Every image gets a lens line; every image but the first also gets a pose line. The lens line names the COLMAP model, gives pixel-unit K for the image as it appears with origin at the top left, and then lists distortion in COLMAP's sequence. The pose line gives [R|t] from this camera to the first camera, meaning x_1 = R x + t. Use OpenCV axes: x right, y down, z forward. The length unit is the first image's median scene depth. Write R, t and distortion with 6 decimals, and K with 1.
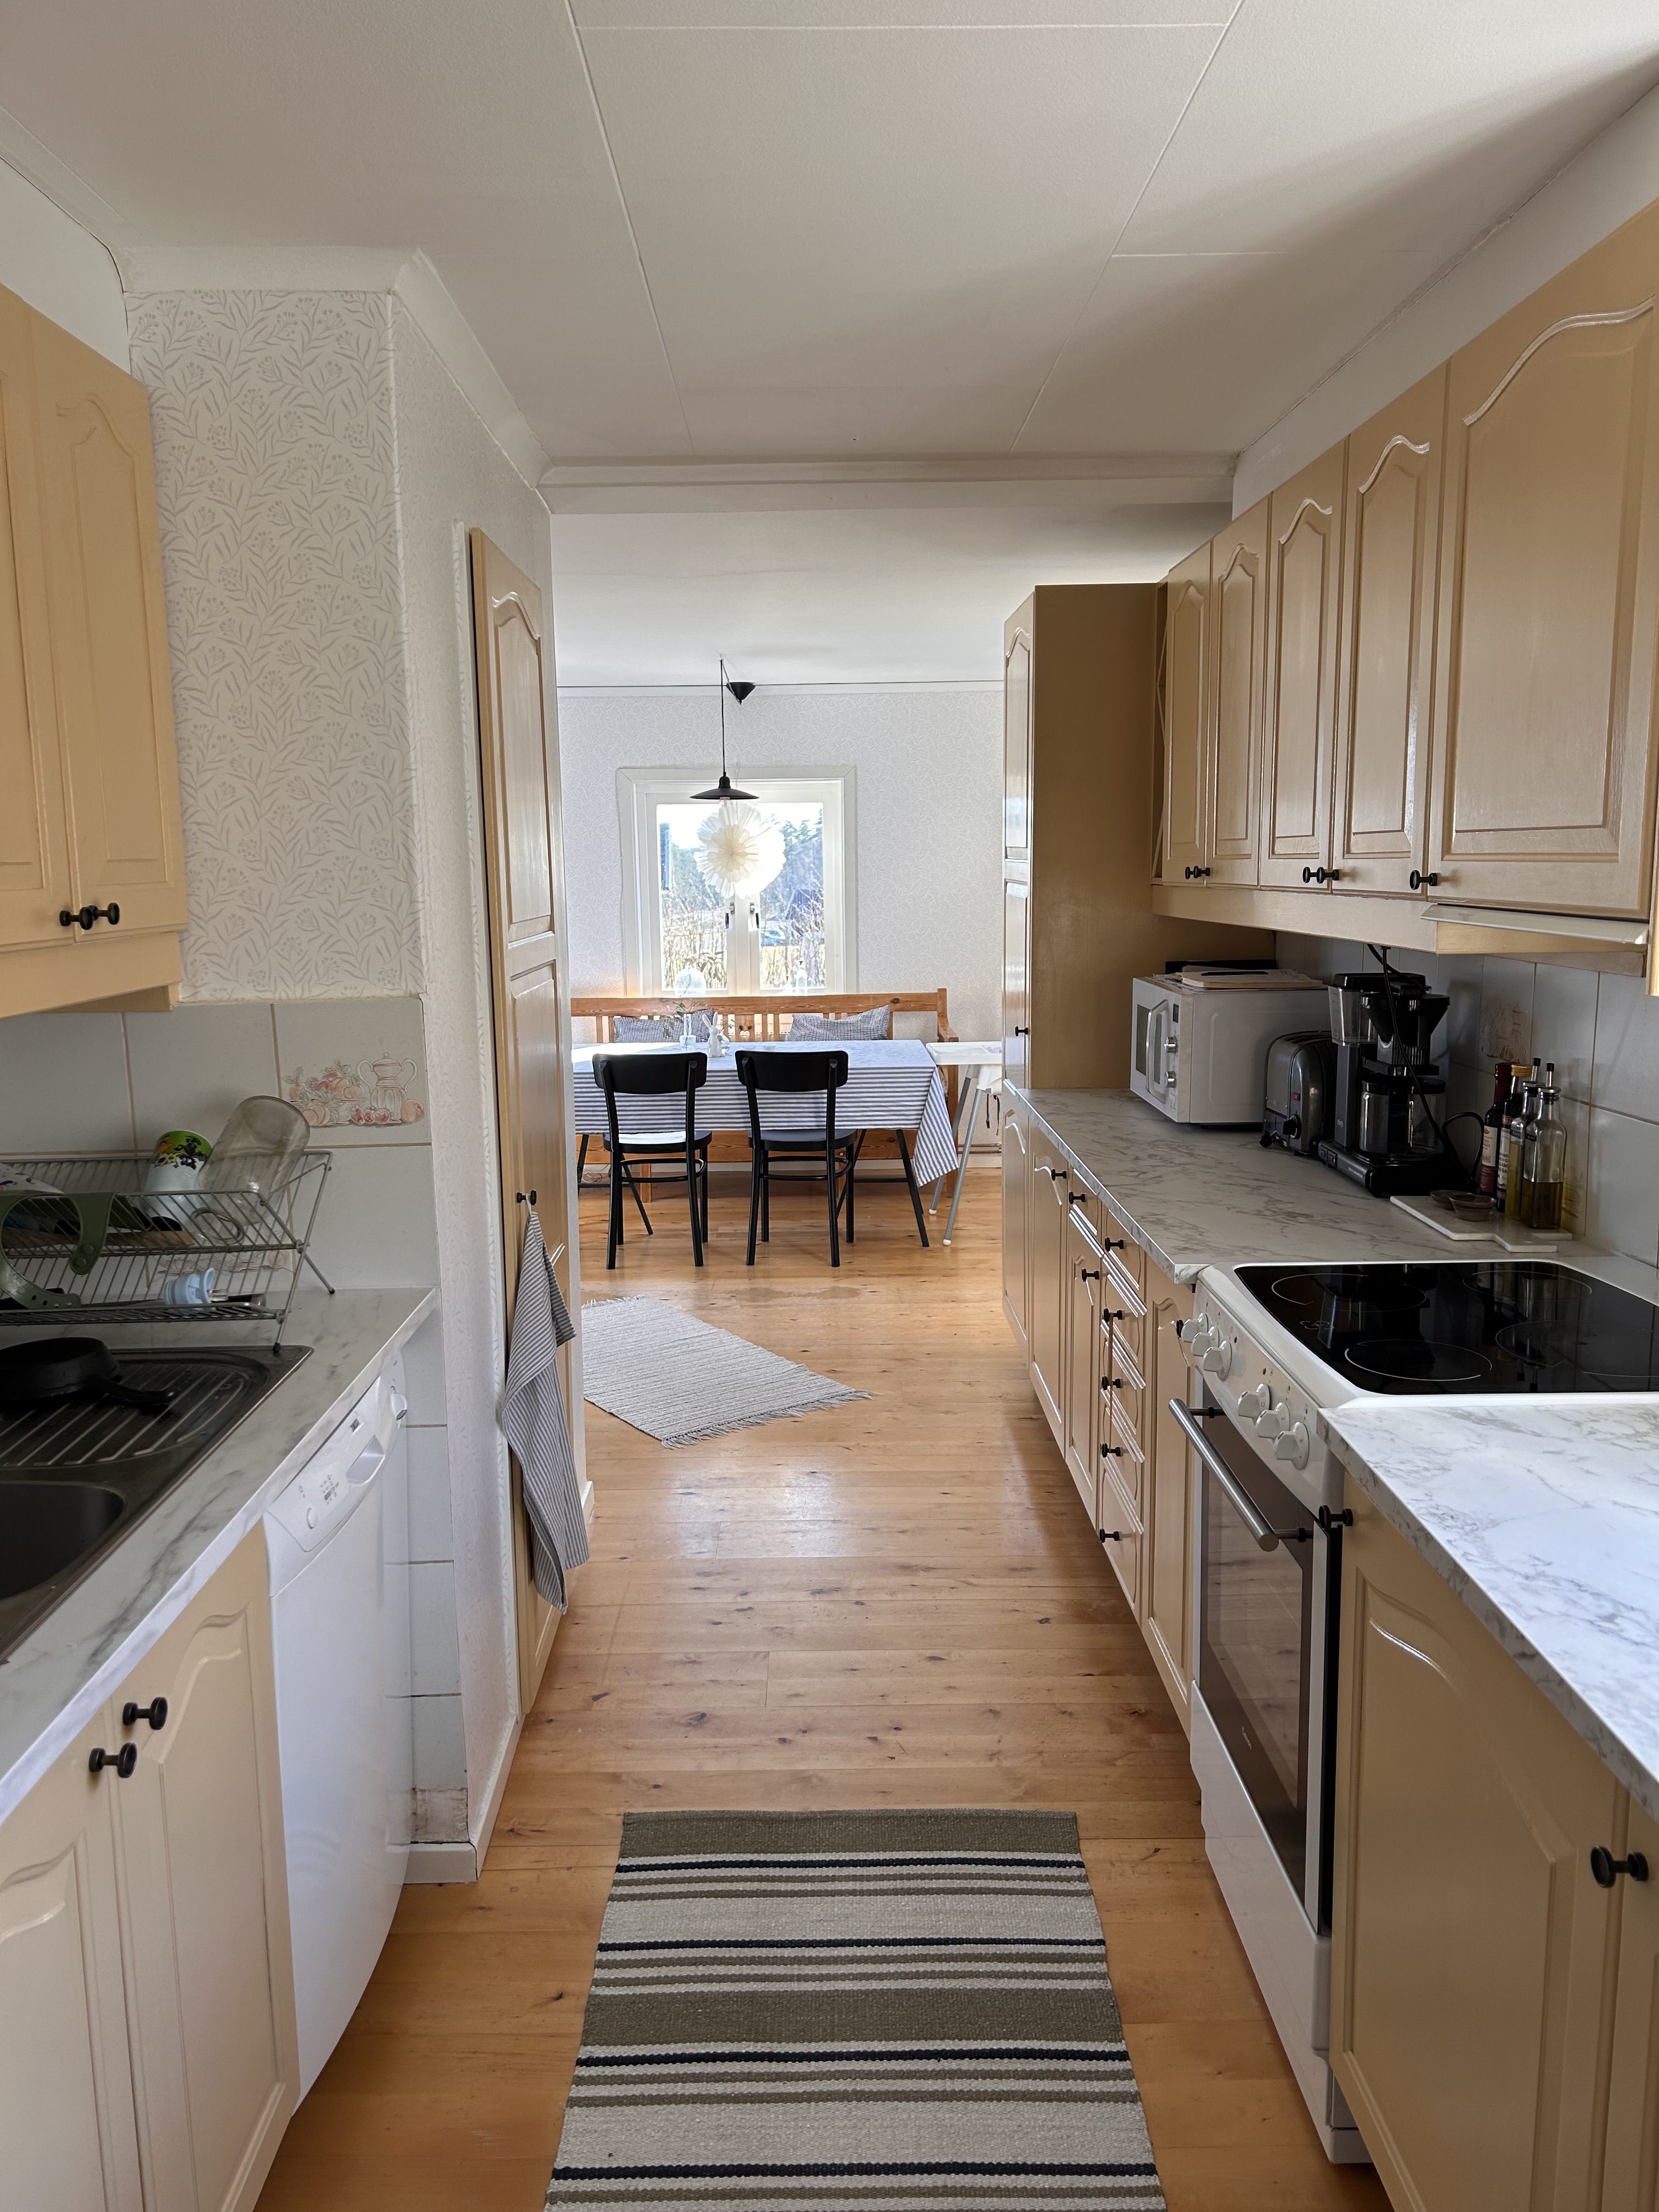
lens RADIAL K [[1638.0, 0, 827.1], [0, 1638.0, 1098.3], [0, 0, 1]] dist [0.088005, -0.096802]
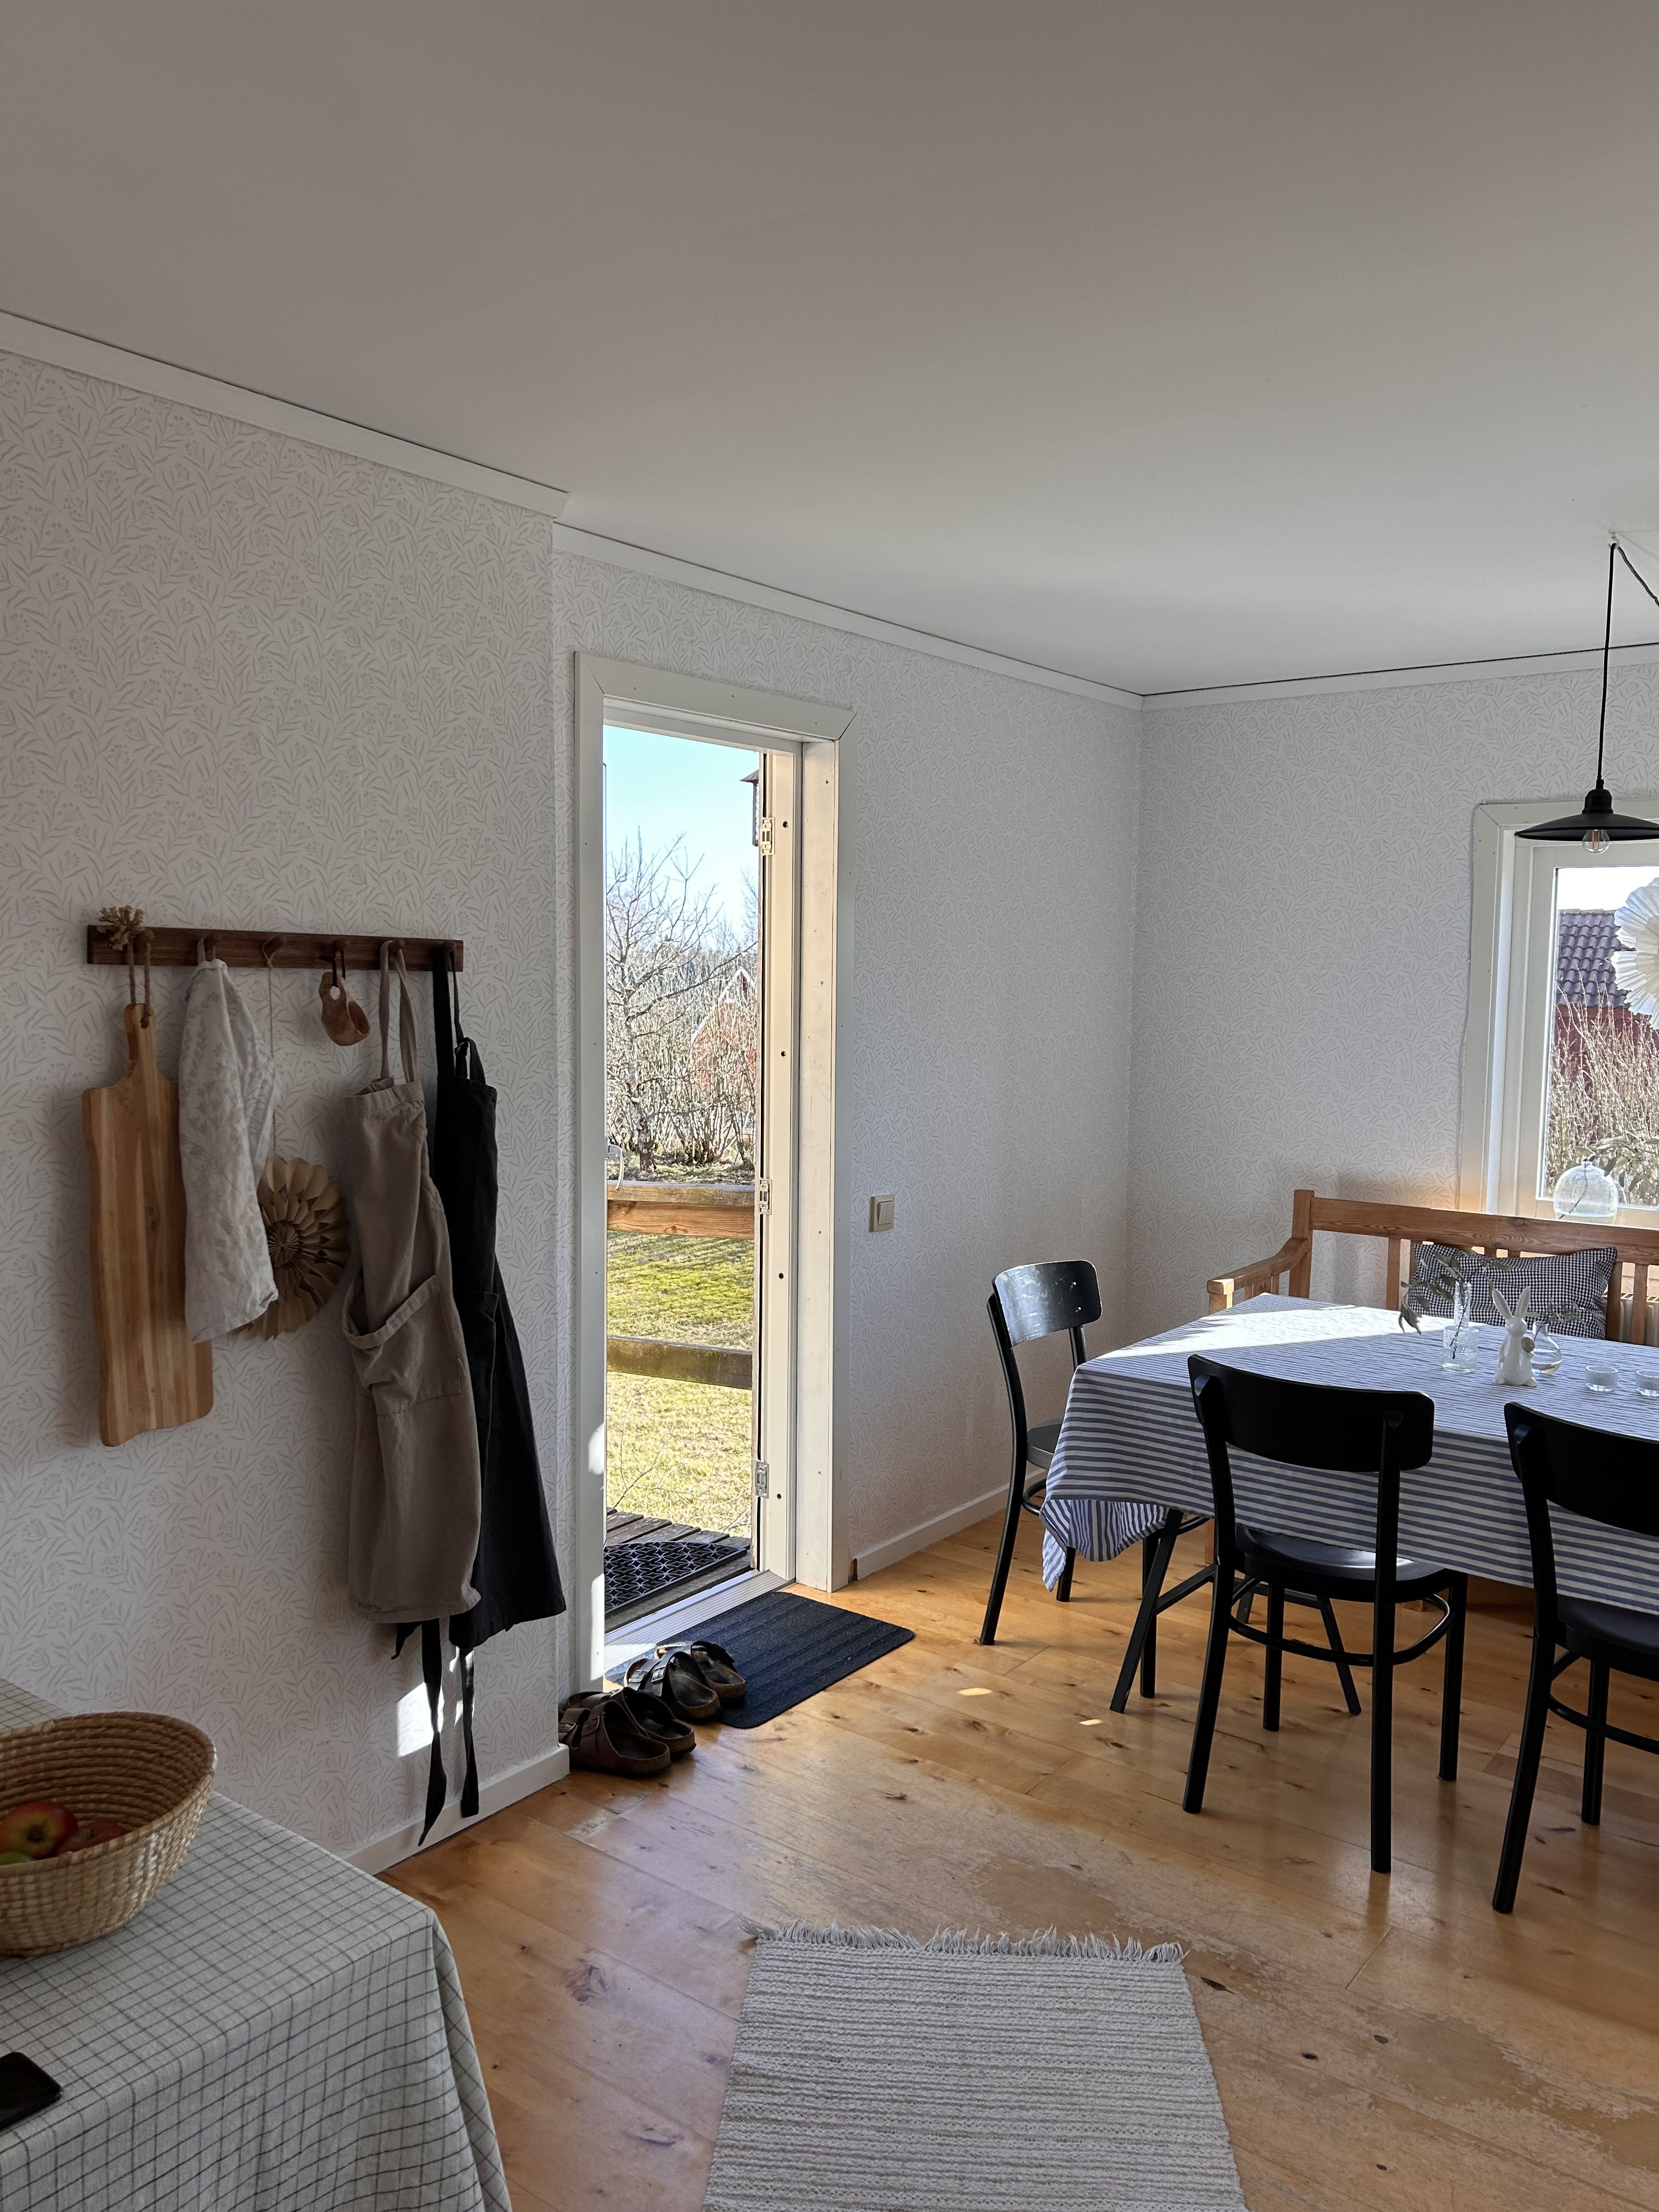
lens RADIAL K [[1638.0, 0, 827.1], [0, 1638.0, 1098.3], [0, 0, 1]] dist [0.088005, -0.096802]
pose [[0.791565, 0.072962, -0.606714, 0.061557], [-0.113157, 0.993177, -0.028196, -0.074872], [0.600517, 0.090973, 0.794420, 0.534590]]
